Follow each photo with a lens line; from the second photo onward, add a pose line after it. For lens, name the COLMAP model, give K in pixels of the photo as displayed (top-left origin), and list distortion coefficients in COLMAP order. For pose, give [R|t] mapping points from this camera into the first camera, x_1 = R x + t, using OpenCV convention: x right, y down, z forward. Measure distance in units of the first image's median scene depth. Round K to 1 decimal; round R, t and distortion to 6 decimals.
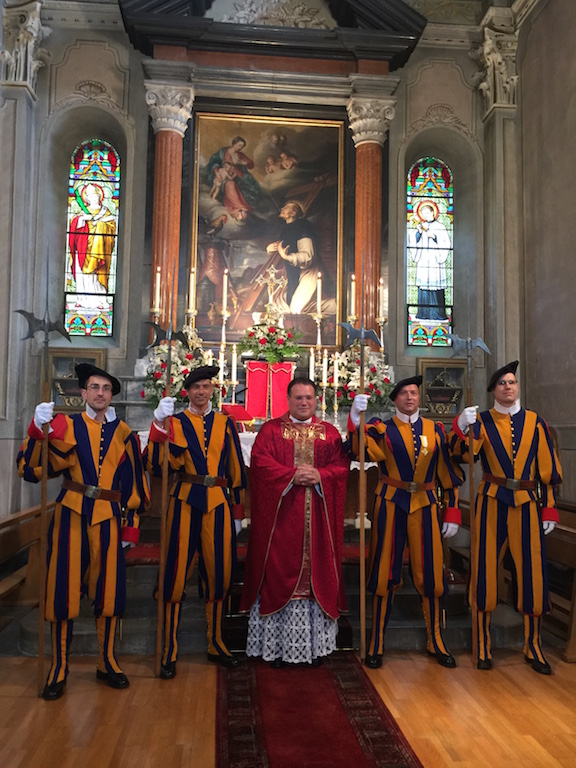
lens RADIAL K [[641.2, 0, 290.7], [0, 641.2, 378.8], [0, 0, 1]] dist [0.096925, -0.123727]
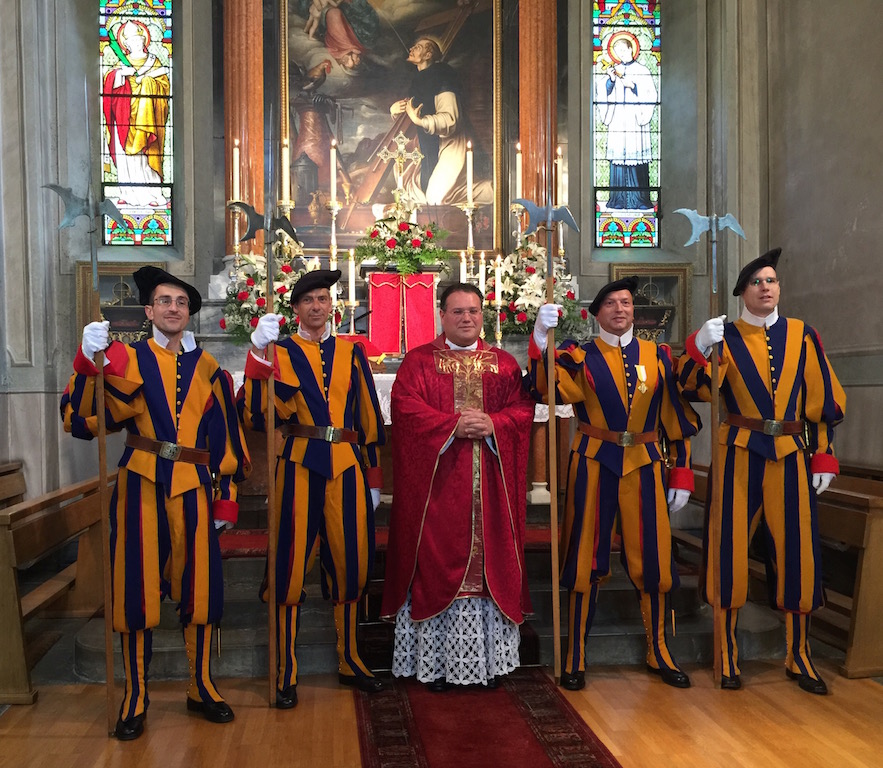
lens RADIAL K [[883.3, 0, 397.4], [0, 883.3, 391.8], [0, 0, 1]] dist [0.084740, -0.096951]
pose [[0.999565, -0.024800, -0.015960, -0.021994], [0.026059, 0.996105, 0.084236, 0.018115], [0.013808, -0.084615, 0.996318, 0.029857]]
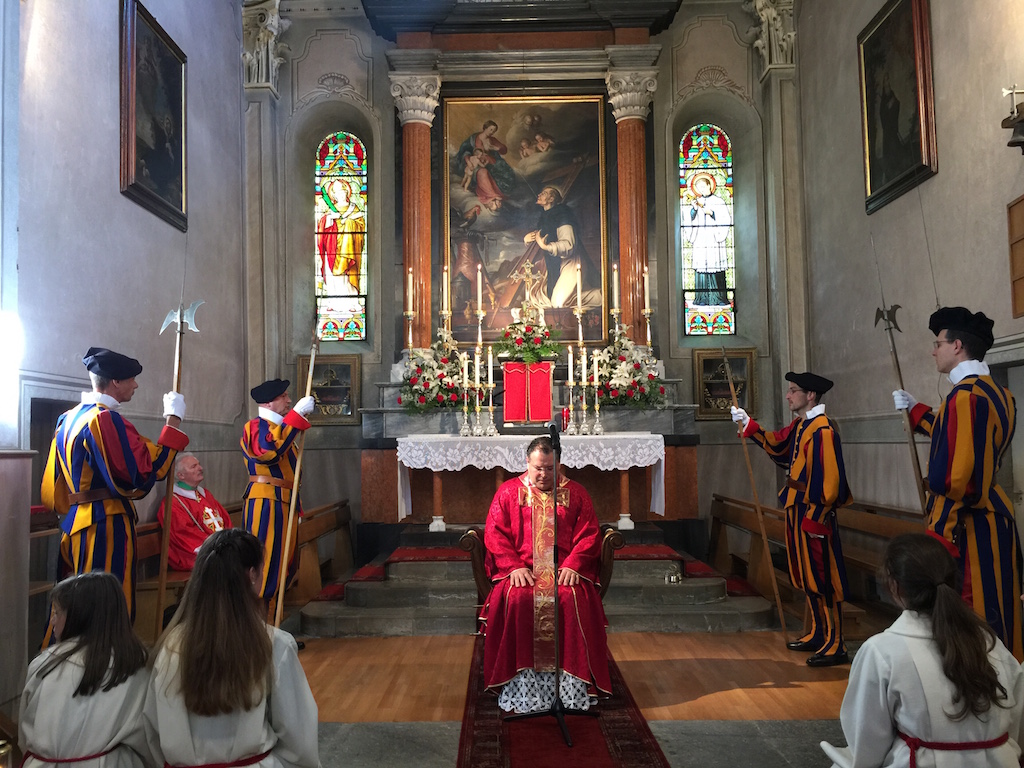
lens RADIAL K [[855.0, 0, 512.0], [0, 855.0, 384.0], [0, 0, 1]] dist [0.096925, -0.123727]
pose [[0.994660, -0.037407, -0.096187, 0.057898], [0.038935, 0.999143, 0.014060, -0.010910], [0.095579, -0.017730, 0.995264, -0.242685]]
